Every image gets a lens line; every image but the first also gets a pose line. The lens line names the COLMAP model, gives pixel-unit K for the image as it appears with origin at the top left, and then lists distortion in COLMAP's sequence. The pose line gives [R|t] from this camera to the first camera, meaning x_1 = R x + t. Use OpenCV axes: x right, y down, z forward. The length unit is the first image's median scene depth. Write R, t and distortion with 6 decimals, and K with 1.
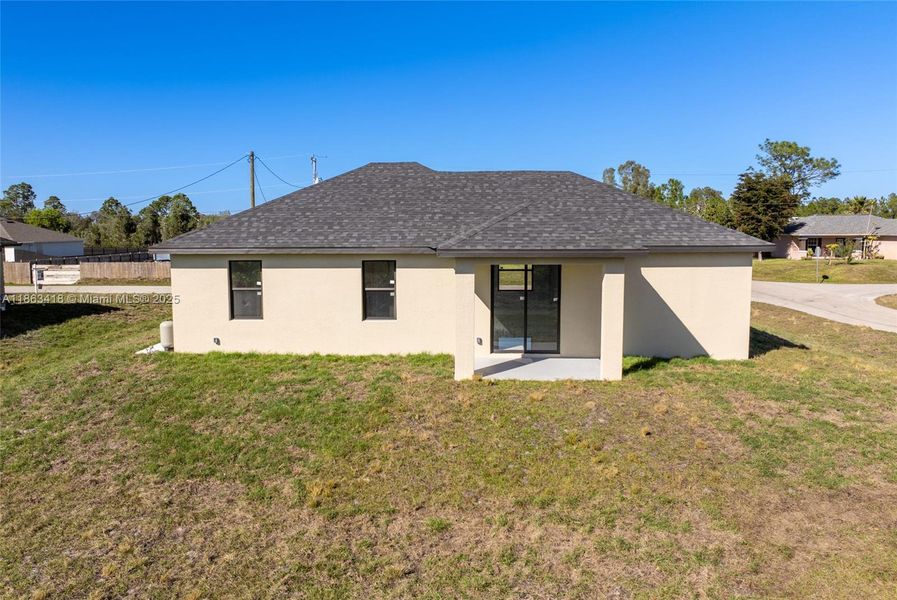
lens RADIAL K [[396.8, 0, 448.5], [0, 396.8, 300.0], [0, 0, 1]] dist [0.000750, 0.000214]
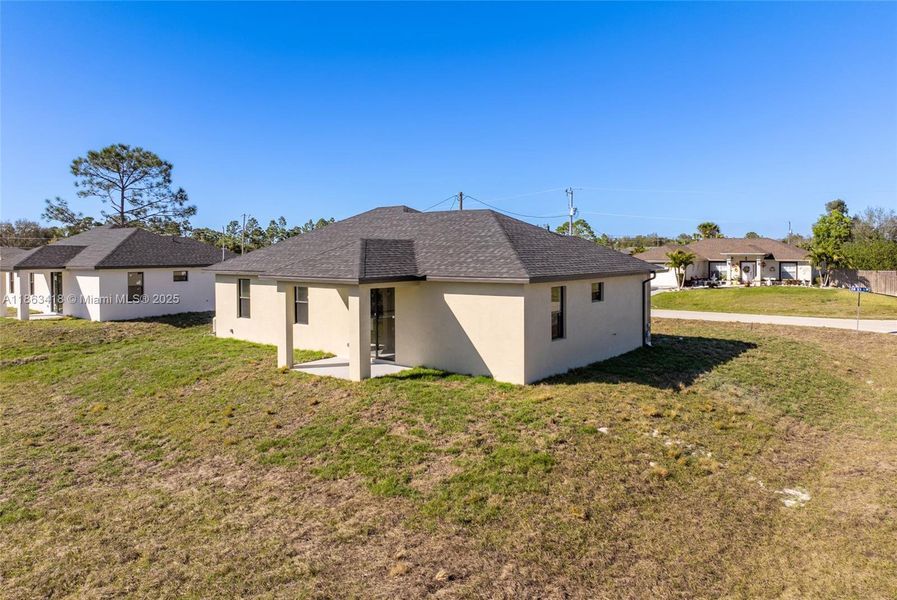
lens RADIAL K [[396.8, 0, 448.5], [0, 396.8, 300.0], [0, 0, 1]] dist [0.000750, 0.000214]
pose [[0.911493, 0.053590, -0.407810, 0.883209], [-0.082189, 0.995211, -0.052920, -0.002955], [0.403021, 0.081753, 0.911532, -0.062764]]
